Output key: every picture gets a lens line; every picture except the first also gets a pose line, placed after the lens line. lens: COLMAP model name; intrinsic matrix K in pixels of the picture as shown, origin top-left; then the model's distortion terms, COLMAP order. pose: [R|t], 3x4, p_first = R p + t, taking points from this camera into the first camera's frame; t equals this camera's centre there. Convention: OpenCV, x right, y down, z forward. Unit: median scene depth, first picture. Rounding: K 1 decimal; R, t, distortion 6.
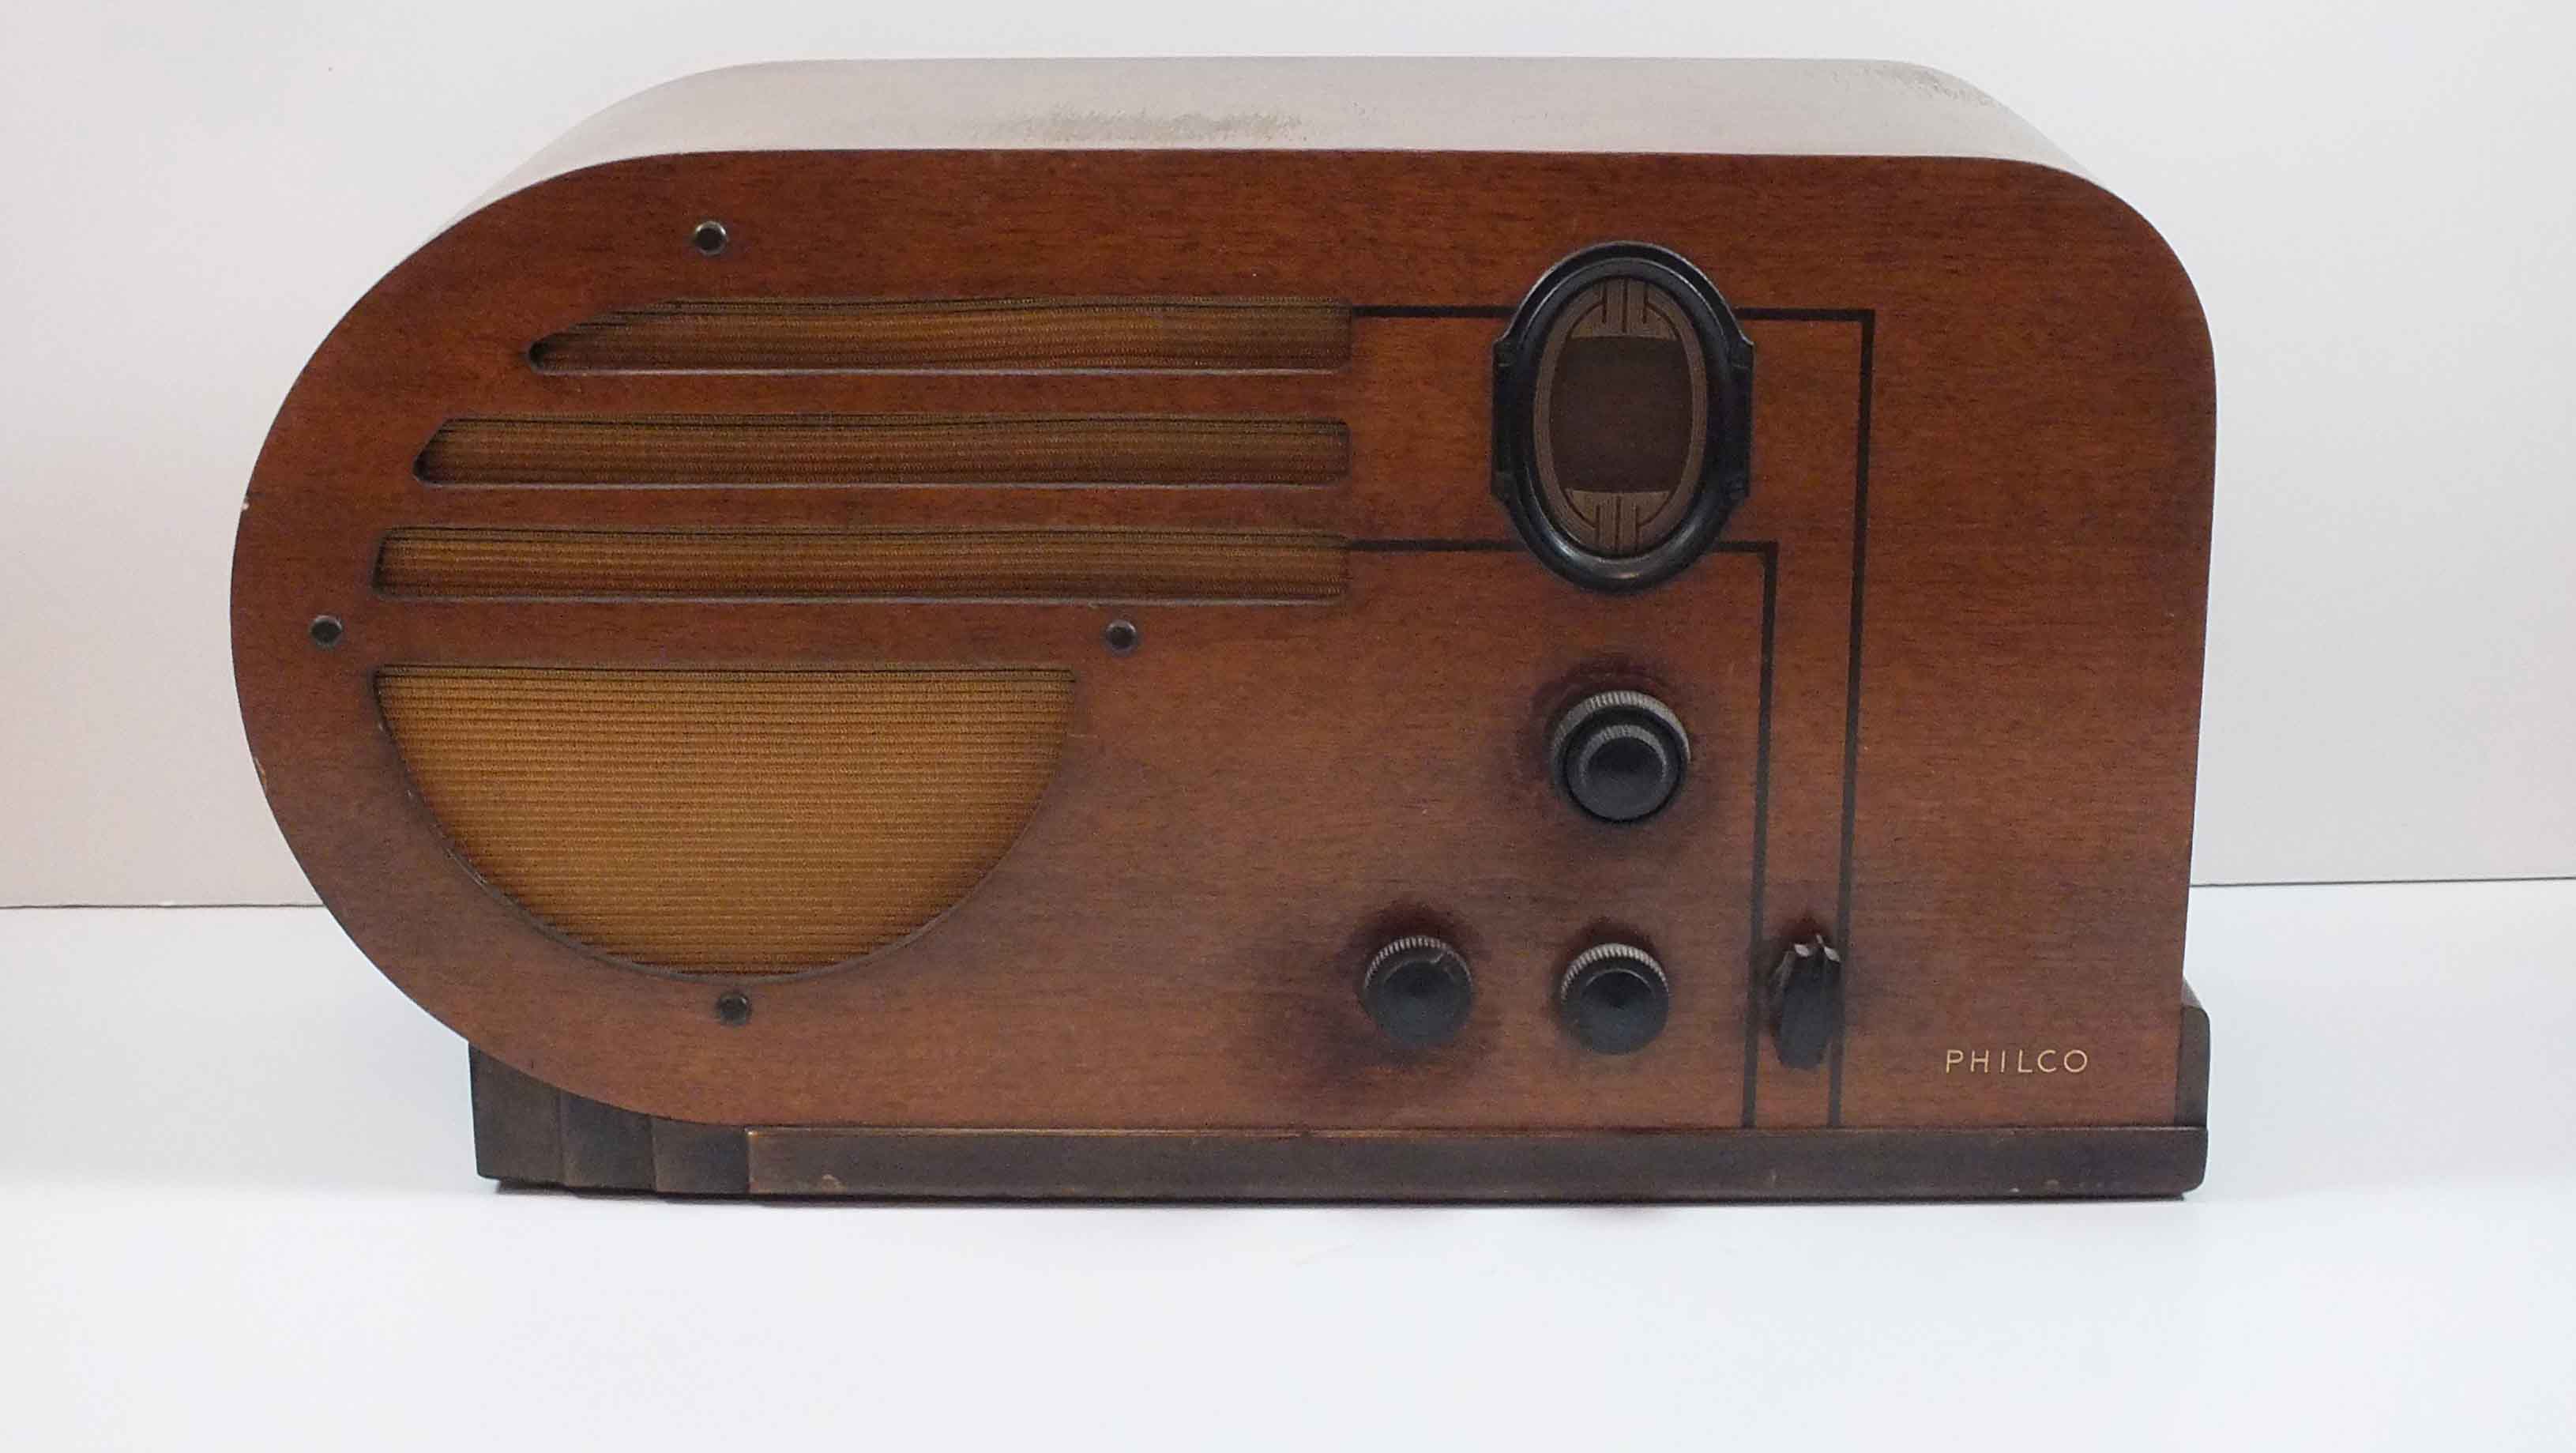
lens RADIAL K [[4307.3, 0, 1286.8], [0, 4307.3, 723.8], [0, 0, 1]] dist [0.034518, 0.000000]
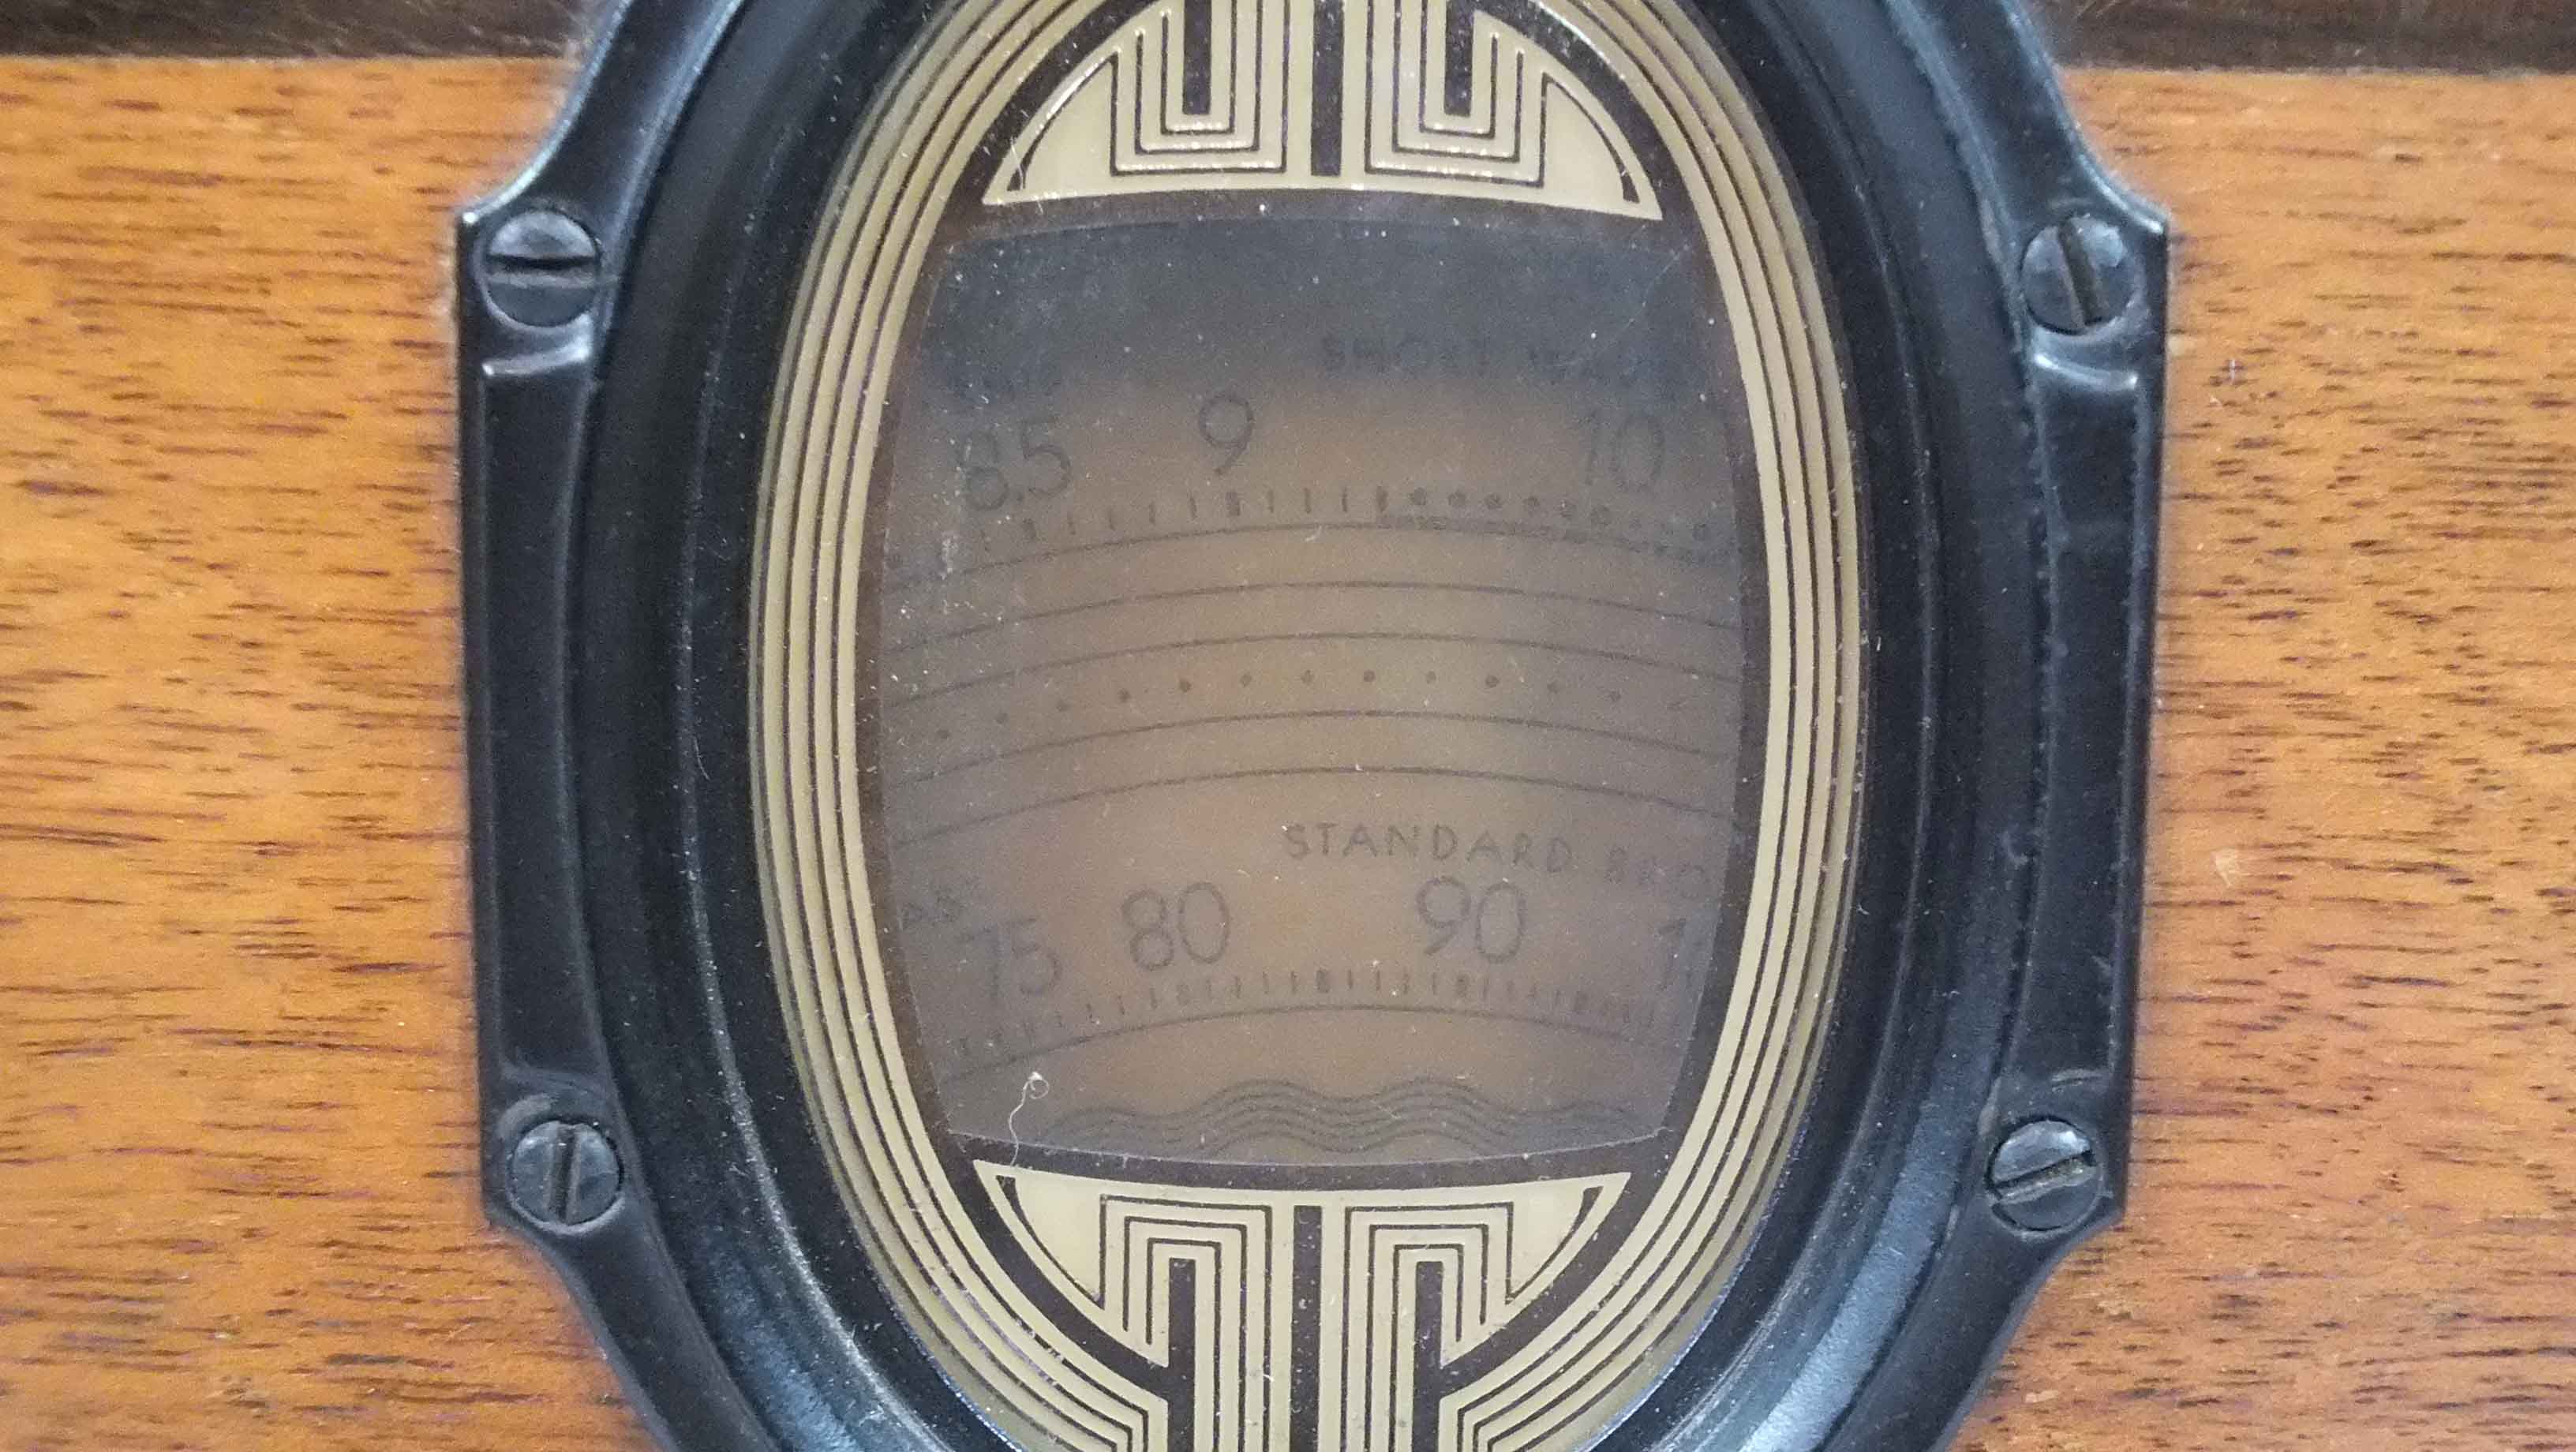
lens RADIAL K [[4870.2, 0, 1291.9], [0, 4870.2, 731.0], [0, 0, 1]] dist [-0.057862, 0.000000]
pose [[0.998762, 0.011305, -0.048449, 0.085238], [-0.010528, 0.999812, 0.016252, -0.073459], [0.048624, -0.015722, 0.998693, 0.824625]]
